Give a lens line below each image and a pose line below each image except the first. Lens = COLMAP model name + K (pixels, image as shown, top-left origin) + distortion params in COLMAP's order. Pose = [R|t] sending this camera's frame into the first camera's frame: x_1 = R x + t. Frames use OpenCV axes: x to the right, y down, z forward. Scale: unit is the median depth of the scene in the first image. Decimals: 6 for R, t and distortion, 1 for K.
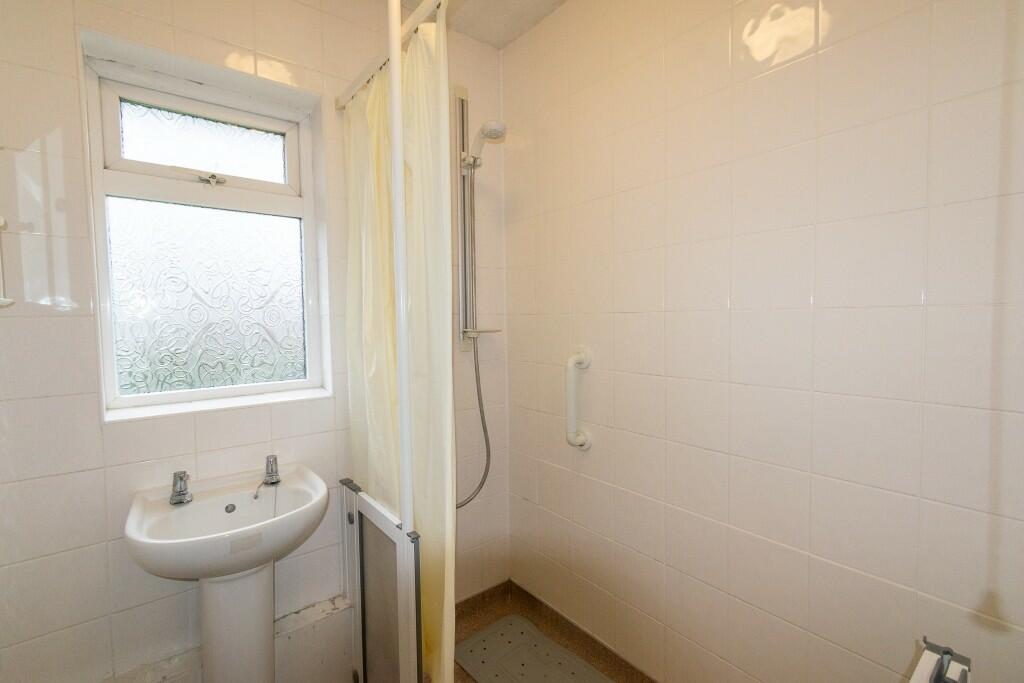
lens RADIAL K [[457.4, 0, 512.0], [0, 457.4, 341.5], [0, 0, 1]] dist [0.016965, -0.011659]
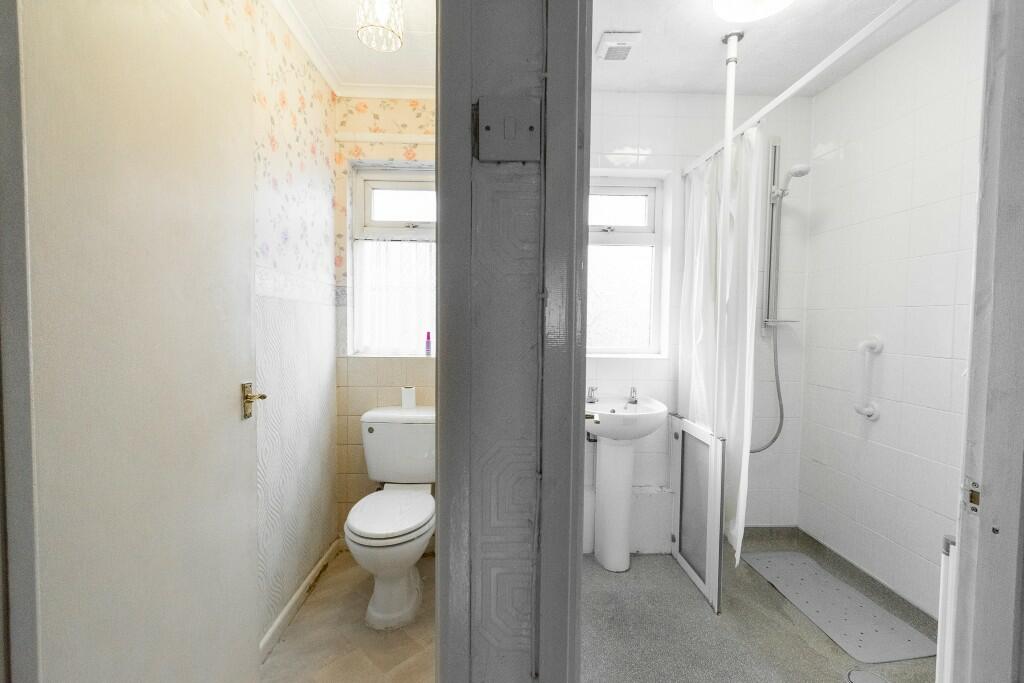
lens RADIAL K [[457.4, 0, 512.0], [0, 457.4, 341.5], [0, 0, 1]] dist [0.016965, -0.011659]
pose [[0.815864, 0.049590, -0.576113, 0.070762], [-0.056051, 0.998406, 0.006562, 0.075527], [0.575521, 0.026938, 0.817343, -0.552438]]
